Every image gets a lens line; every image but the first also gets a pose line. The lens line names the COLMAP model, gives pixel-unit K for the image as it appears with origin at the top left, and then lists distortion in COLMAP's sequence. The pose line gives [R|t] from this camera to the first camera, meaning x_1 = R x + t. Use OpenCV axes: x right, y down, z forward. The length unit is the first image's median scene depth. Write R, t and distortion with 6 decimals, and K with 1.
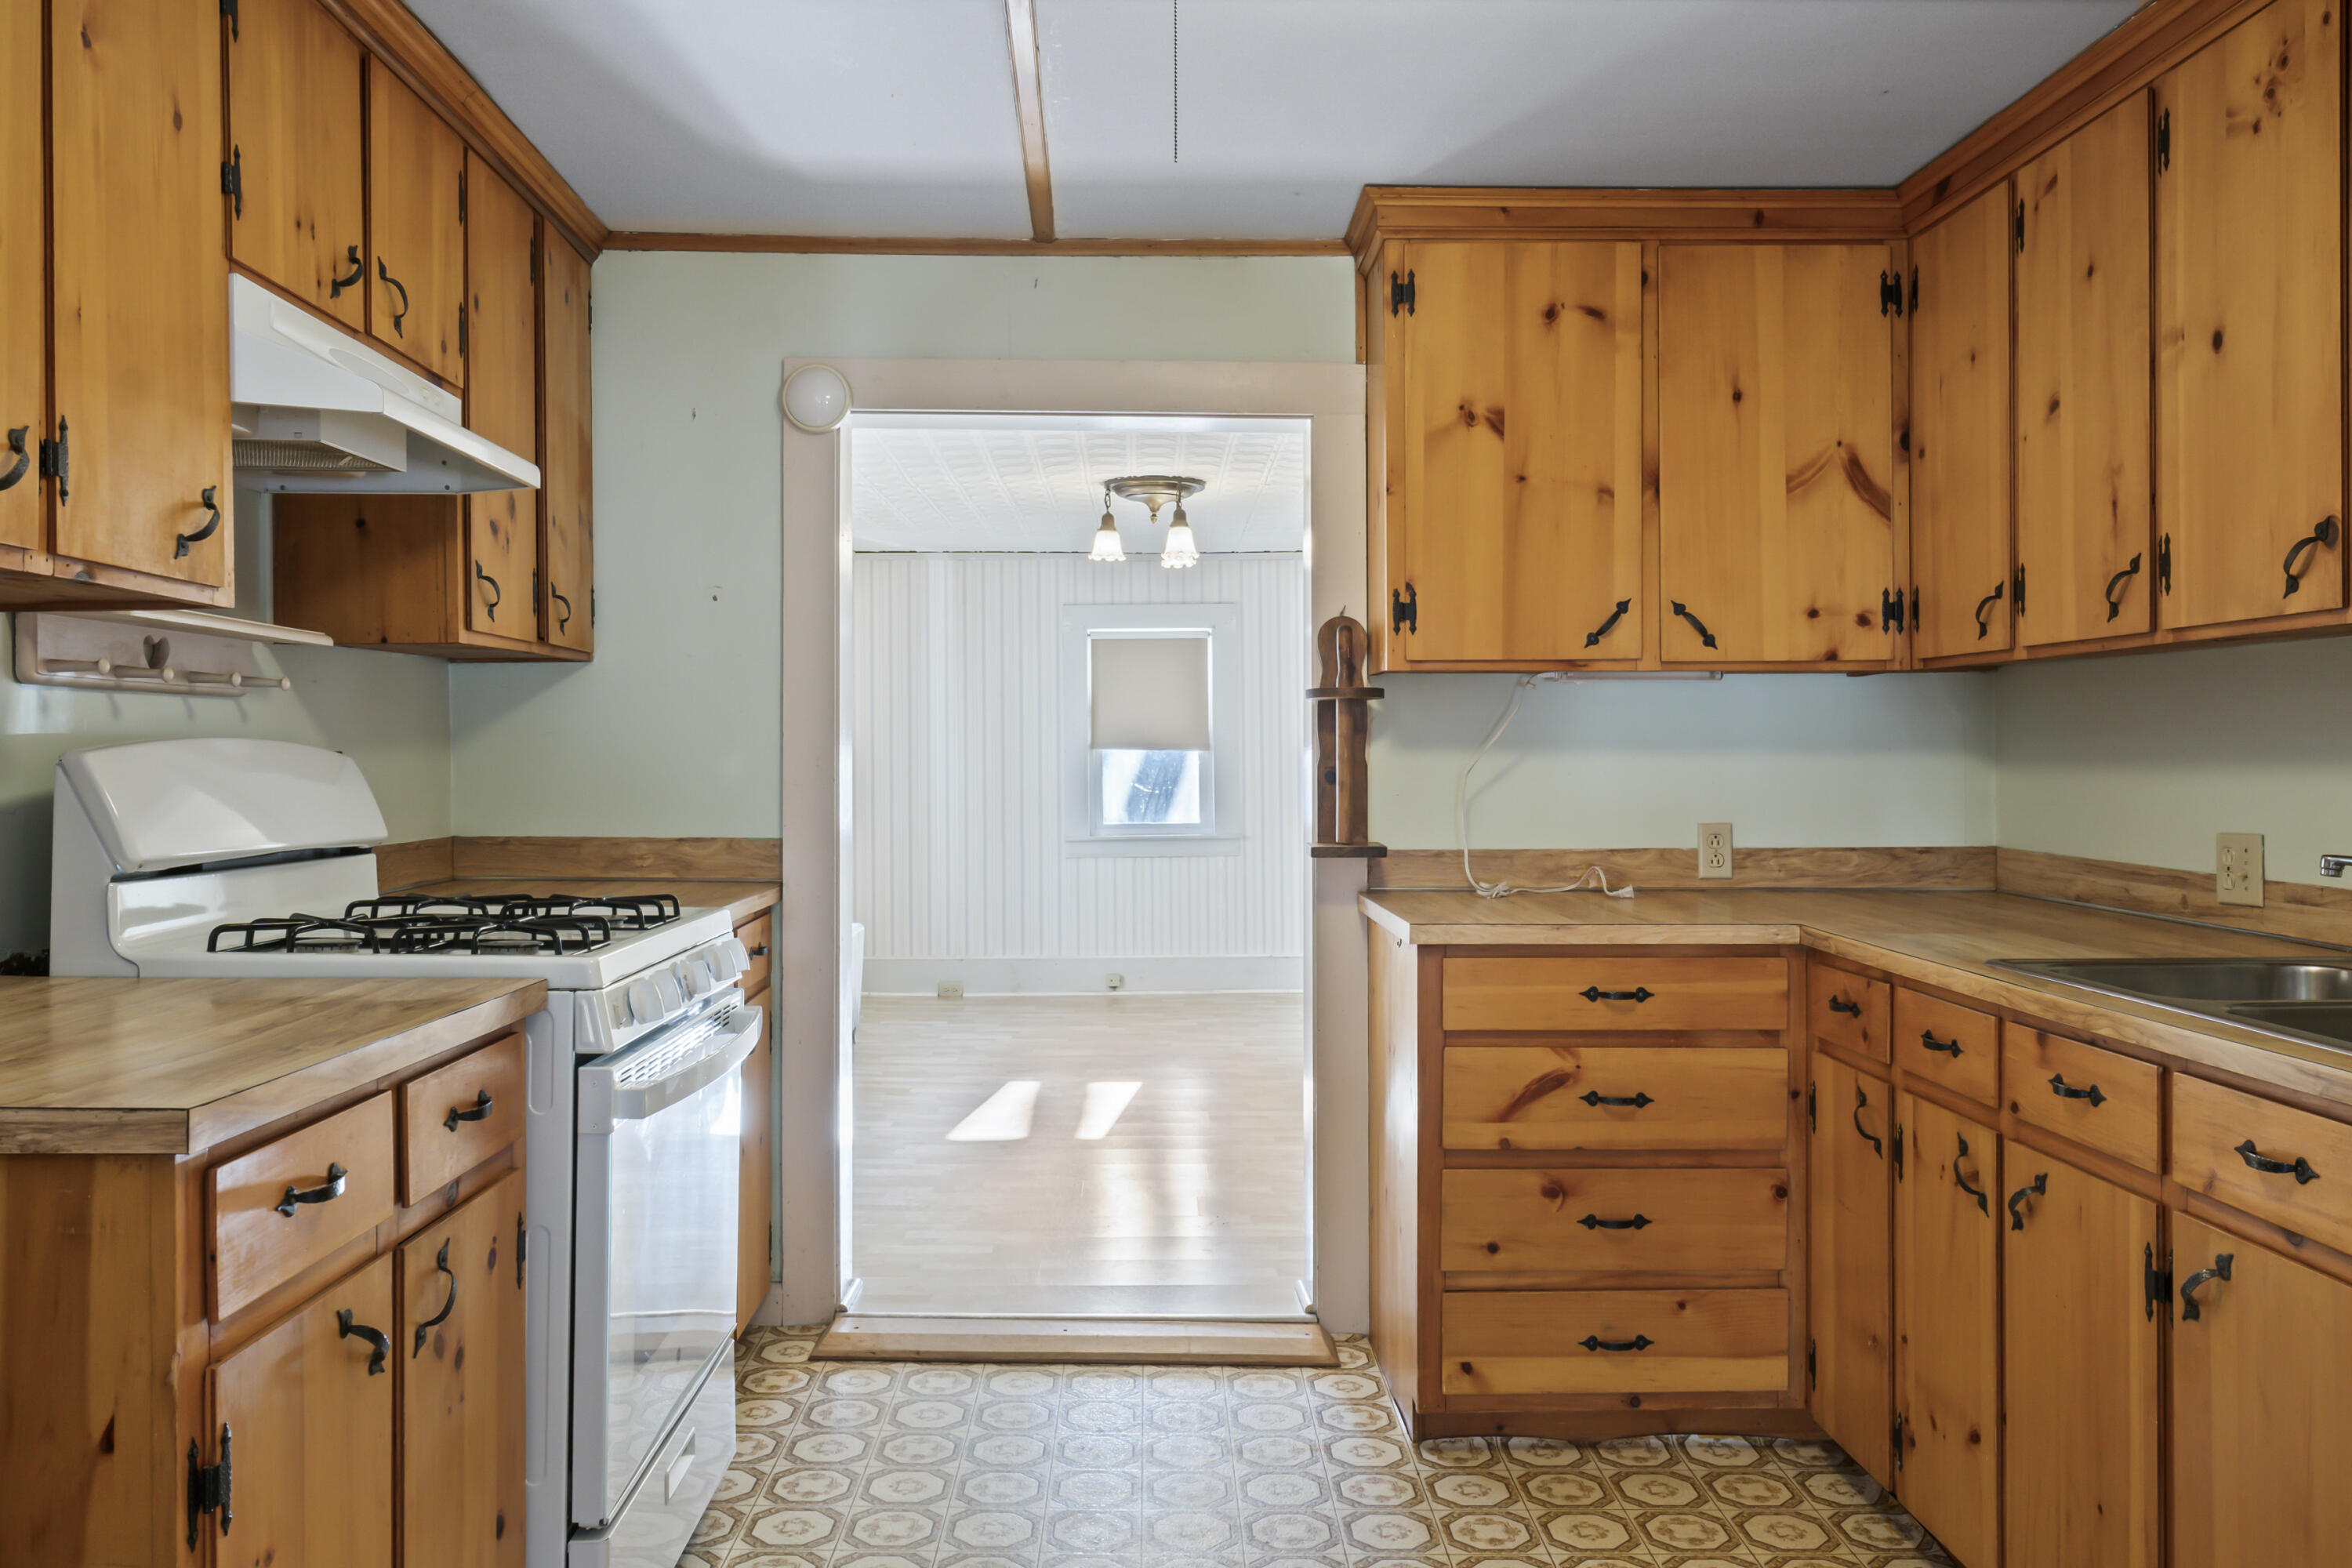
lens RADIAL K [[1839.0, 0, 1169.3], [0, 1839.0, 779.9], [0, 0, 1]] dist [-0.006377, -0.017843]
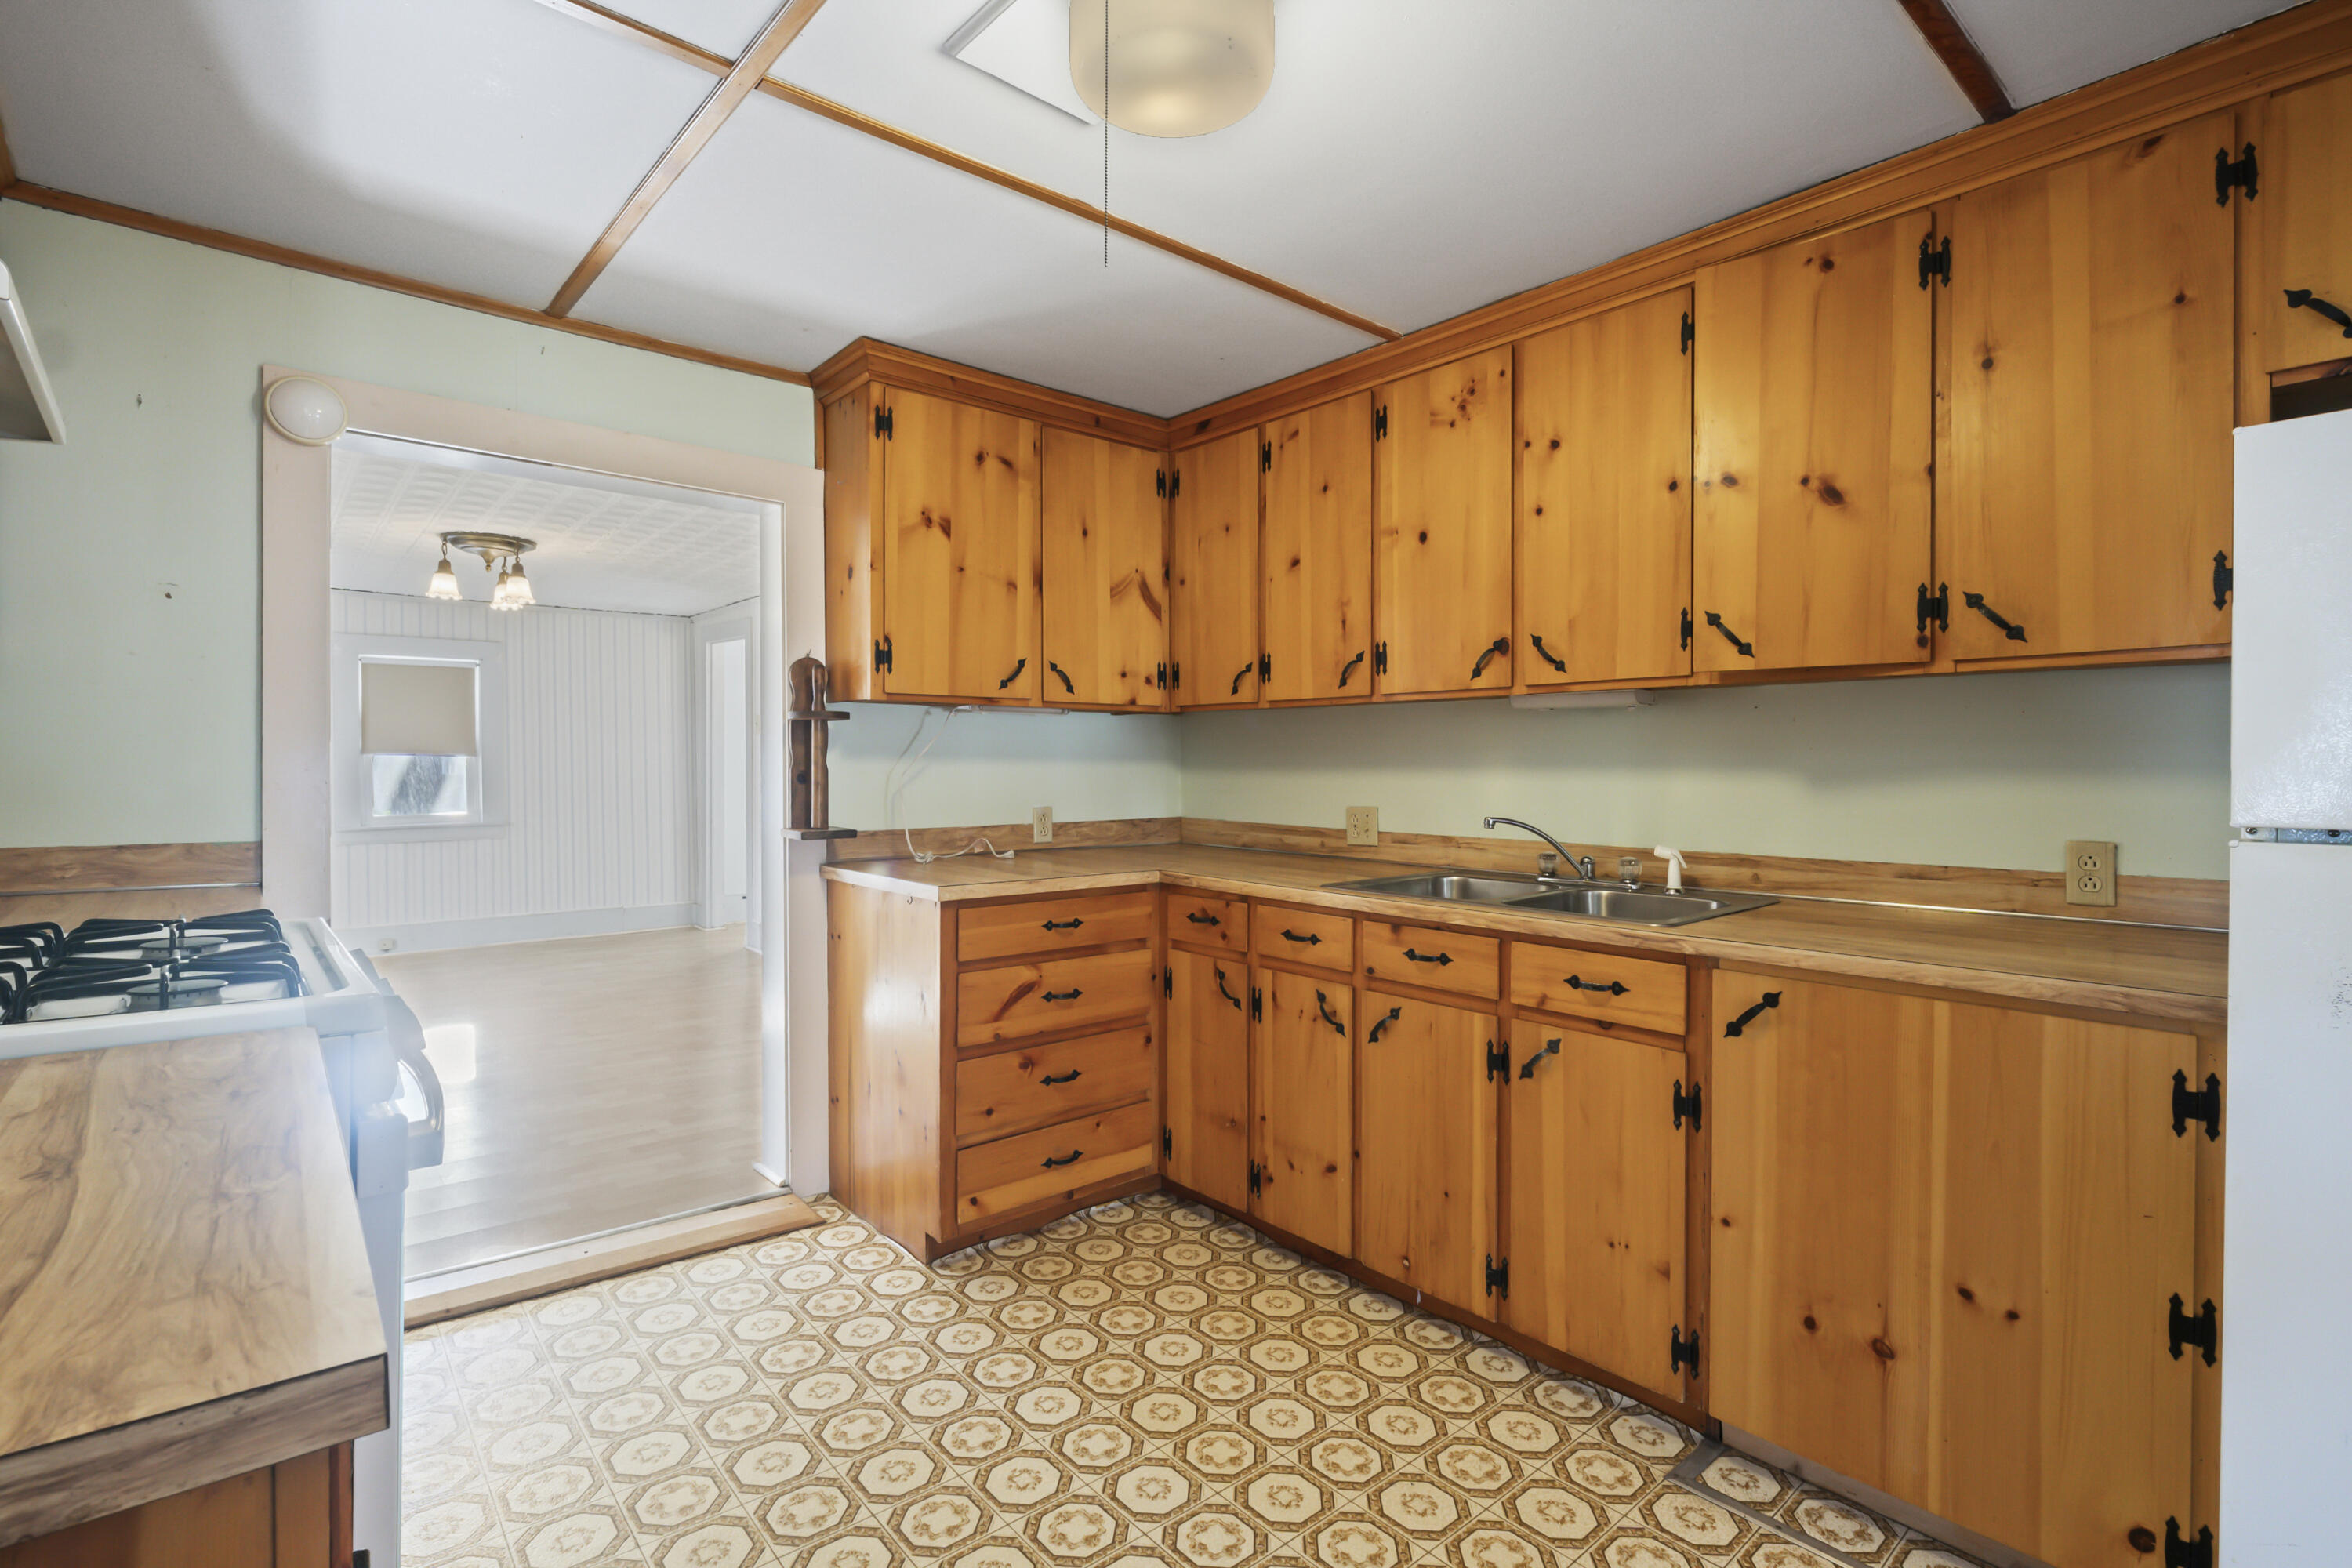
lens RADIAL K [[1104.9, 0, 1180.3], [0, 1104.9, 776.8], [0, 0, 1]] dist [-0.012875, -0.001165]
pose [[0.755320, -0.003684, 0.655346, -0.253154], [0.003777, 0.999992, 0.001267, -0.002672], [-0.655345, 0.001518, 0.755328, 0.249567]]
